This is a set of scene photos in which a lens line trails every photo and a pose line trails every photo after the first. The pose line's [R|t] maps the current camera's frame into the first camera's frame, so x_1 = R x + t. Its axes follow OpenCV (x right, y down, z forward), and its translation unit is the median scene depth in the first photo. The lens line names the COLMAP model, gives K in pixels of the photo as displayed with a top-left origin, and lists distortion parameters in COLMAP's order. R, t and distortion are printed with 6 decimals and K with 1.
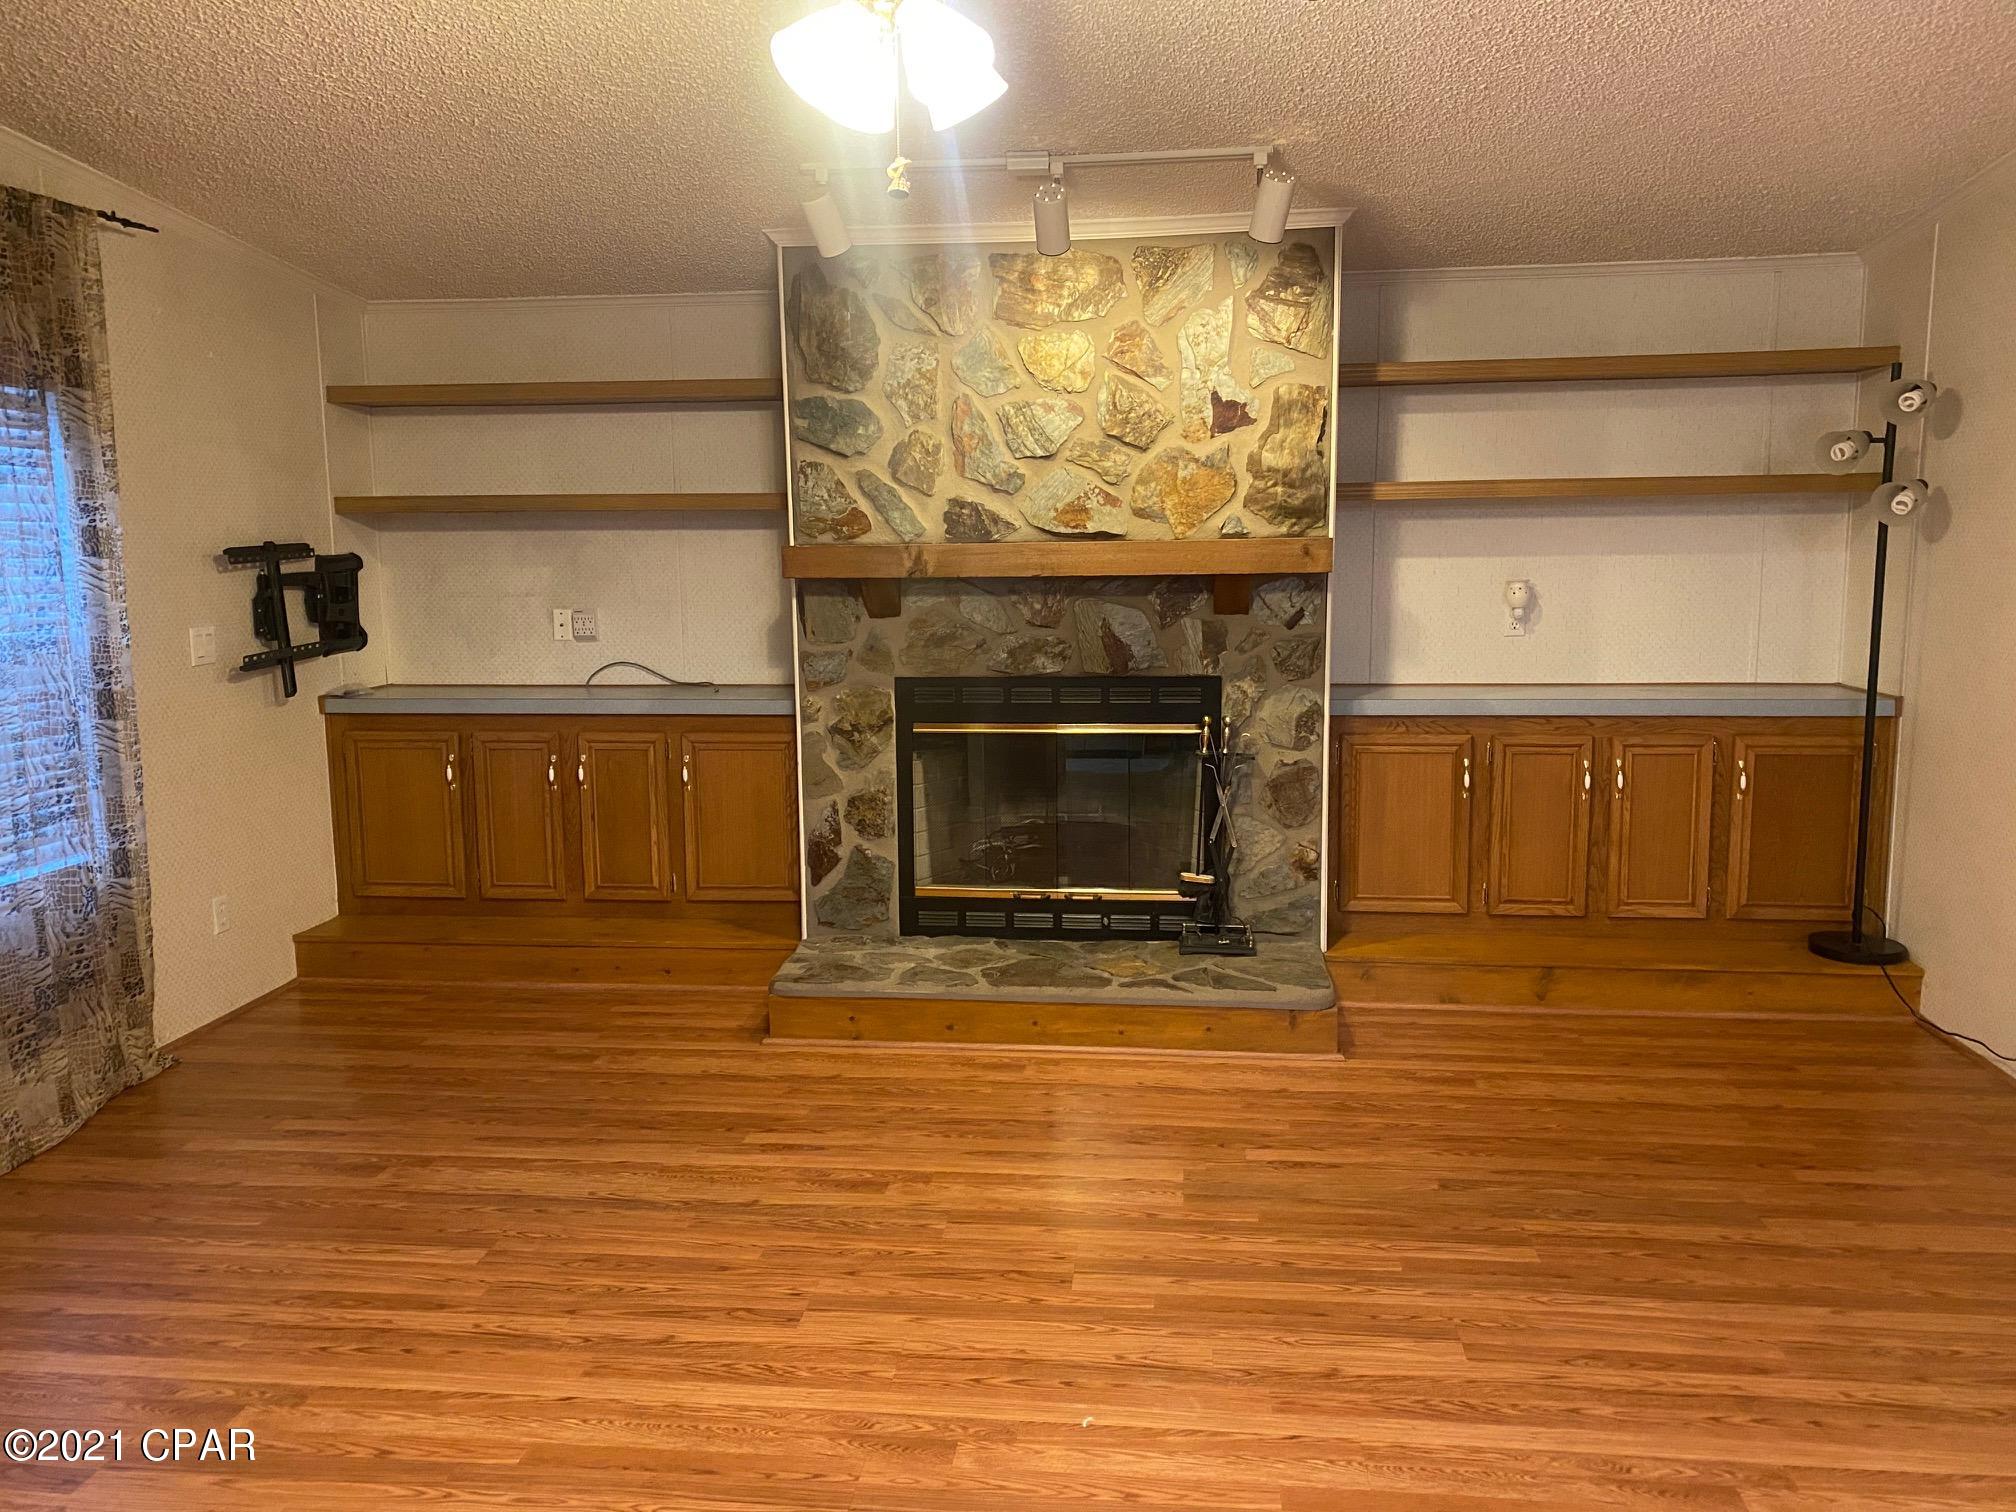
lens RADIAL K [[1550.1, 0, 991.9], [0, 1550.1, 752.6], [0, 0, 1]] dist [0.081047, -0.096987]
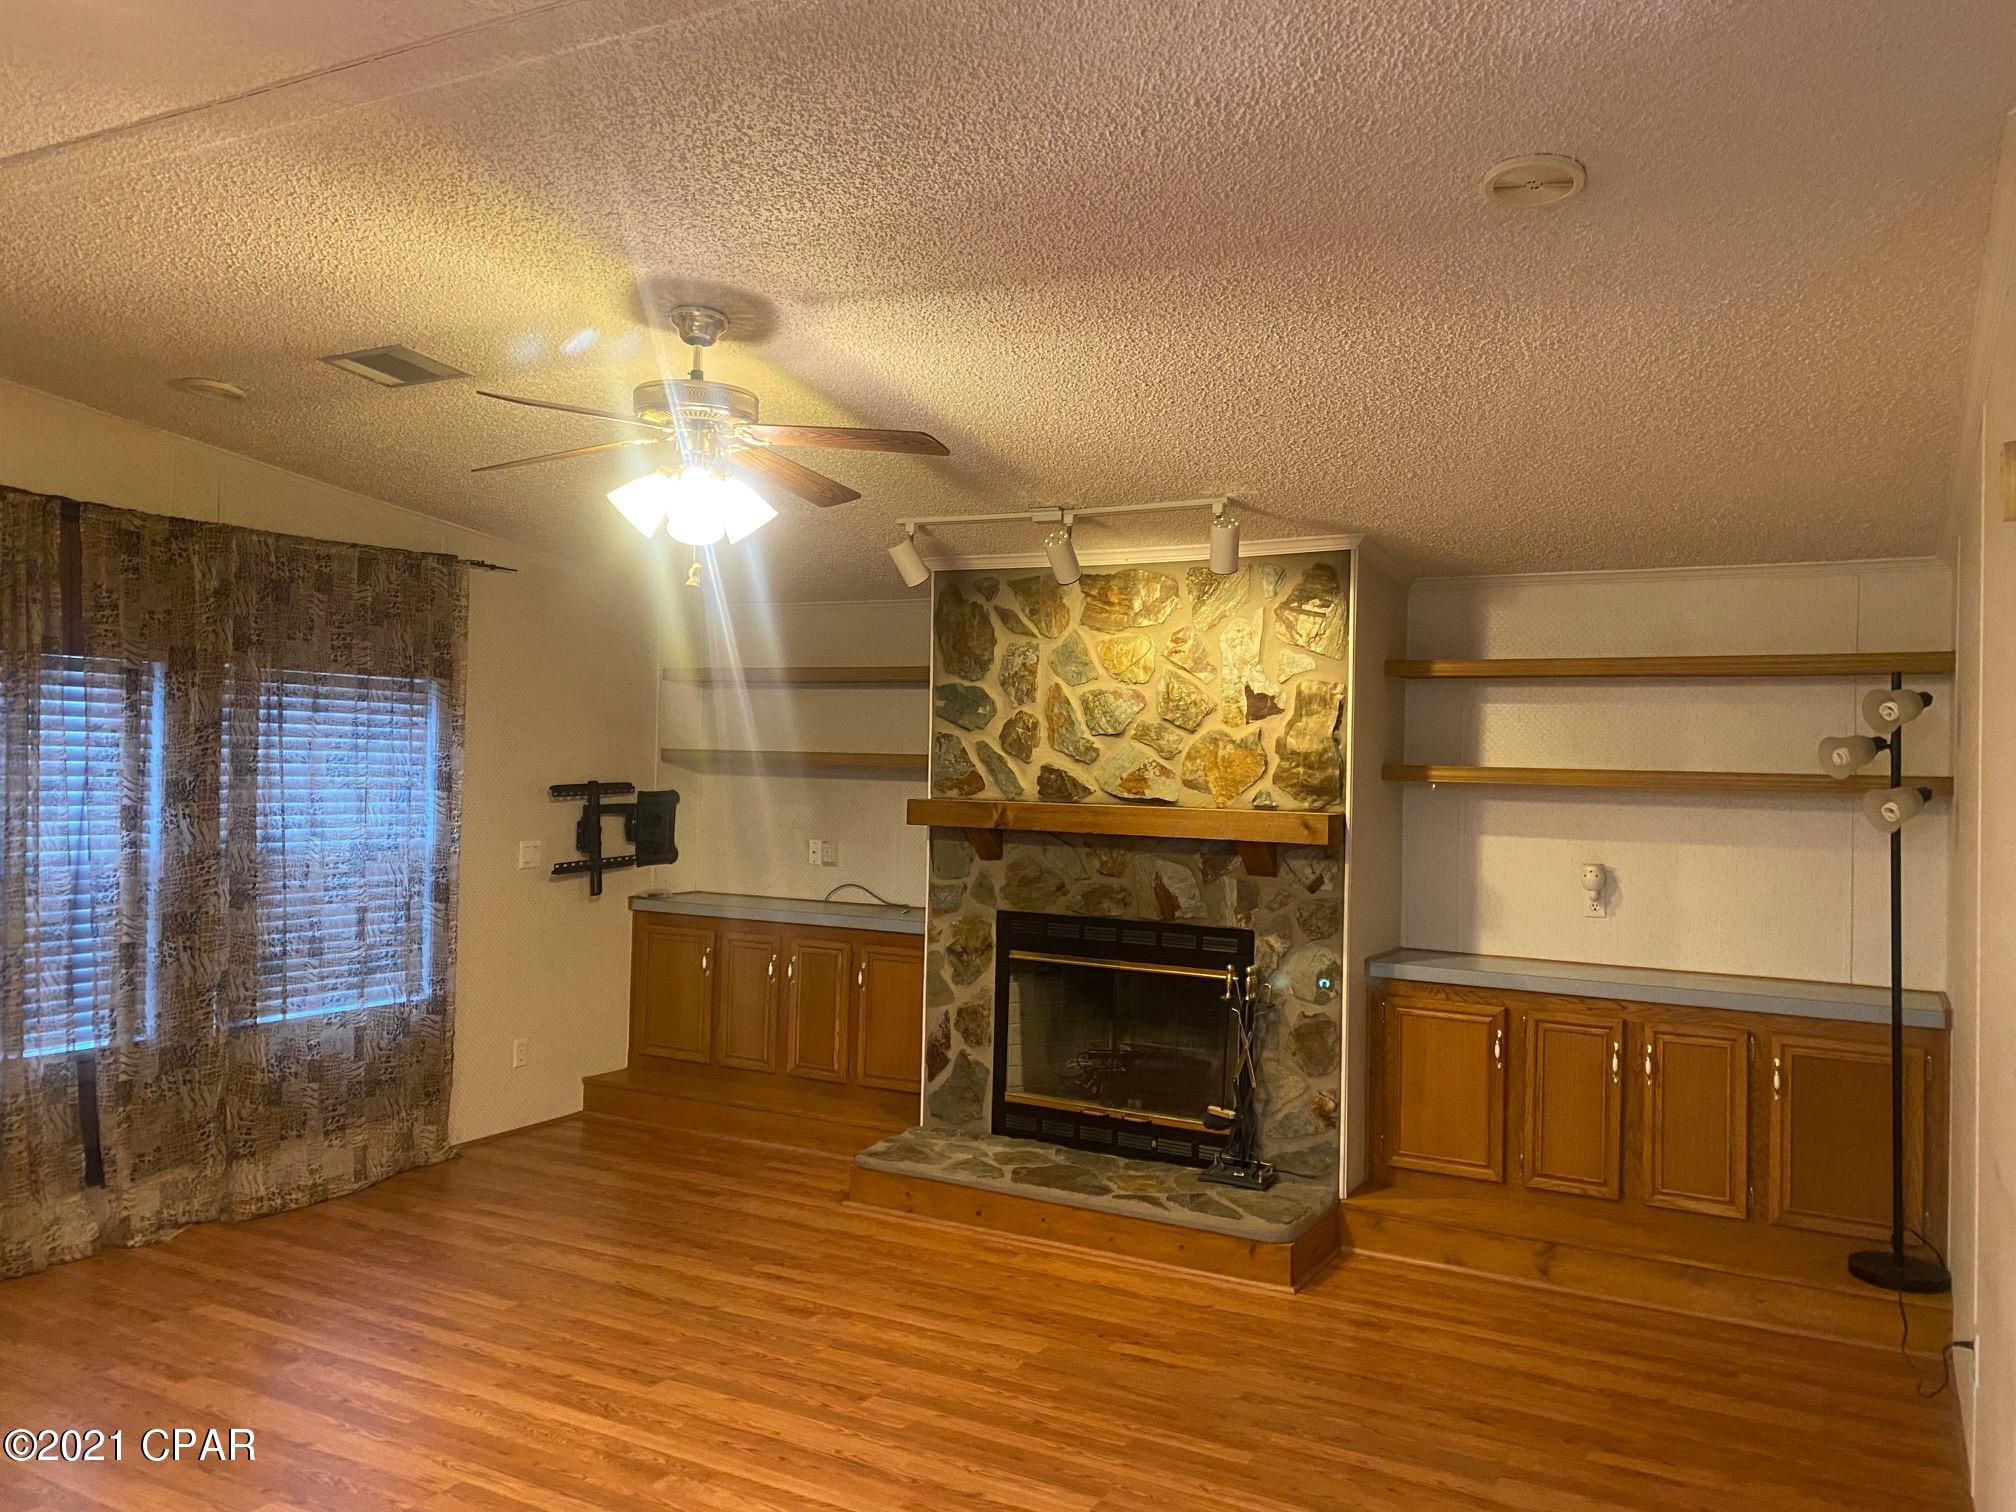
lens RADIAL K [[1550.1, 0, 966.5], [0, 1550.1, 739.9], [0, 0, 1]] dist [0.081047, -0.096987]
pose [[0.920875, 0.028996, -0.388779, 0.398245], [-0.089646, 0.986257, -0.138782, -0.010535], [0.379412, 0.162654, 0.910819, -0.132654]]
